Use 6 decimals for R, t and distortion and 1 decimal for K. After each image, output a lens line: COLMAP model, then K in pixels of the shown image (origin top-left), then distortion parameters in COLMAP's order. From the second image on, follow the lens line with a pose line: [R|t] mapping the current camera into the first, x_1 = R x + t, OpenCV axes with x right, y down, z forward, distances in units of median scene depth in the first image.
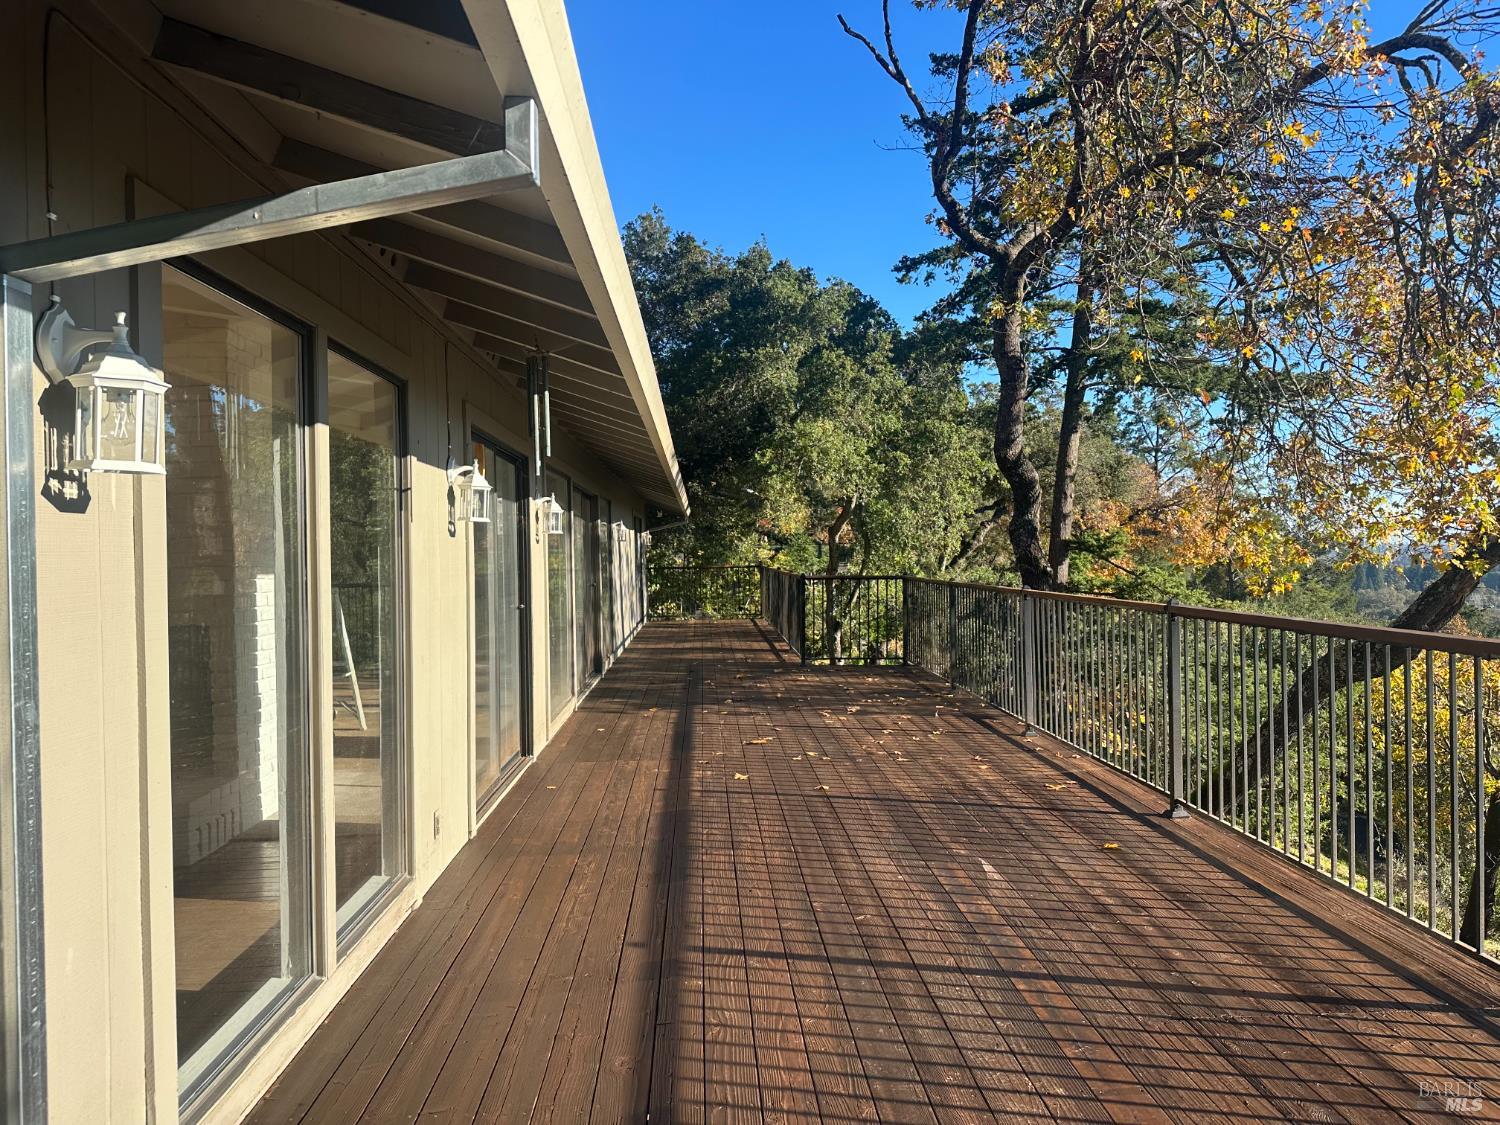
lens RADIAL K [[1062.4, 0, 748.9], [0, 1062.4, 563.1], [0, 0, 1]] dist [0.067885, -0.038061]
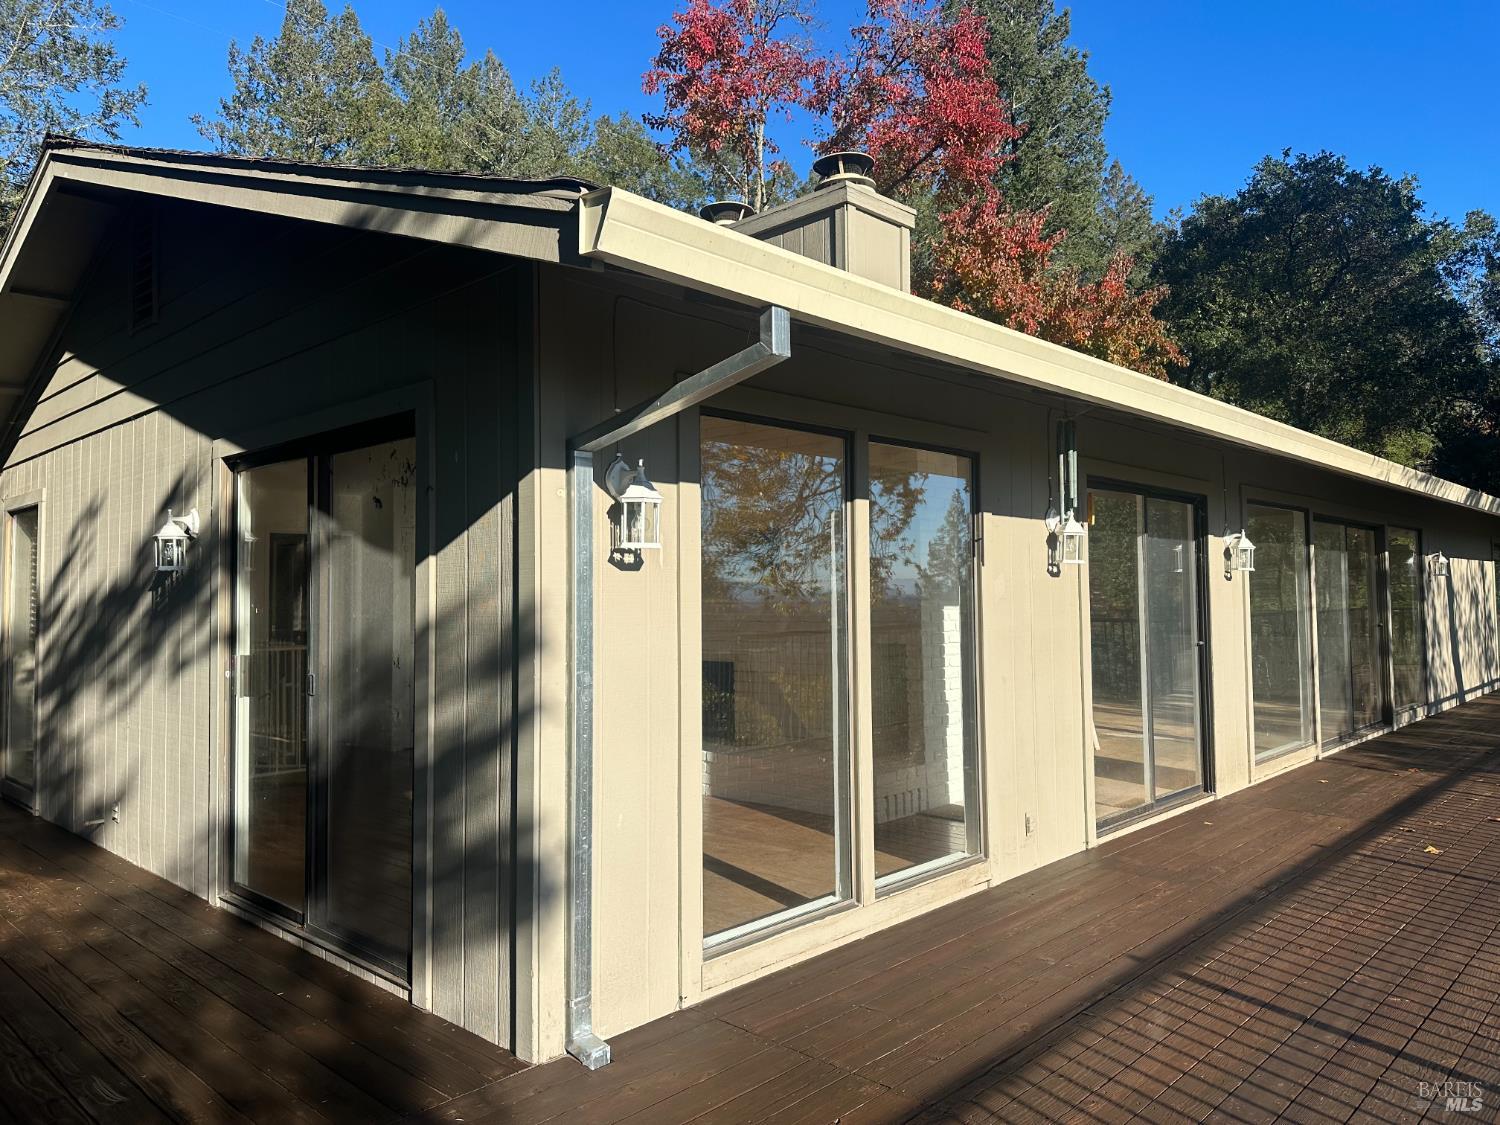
lens RADIAL K [[1062.4, 0, 752.5], [0, 1062.4, 556.1], [0, 0, 1]] dist [0.067885, -0.038061]
pose [[0.694917, -0.014713, -0.718940, 0.371484], [-0.011223, 0.999447, -0.031301, -0.008515], [0.719003, 0.029820, 0.694367, -0.037579]]
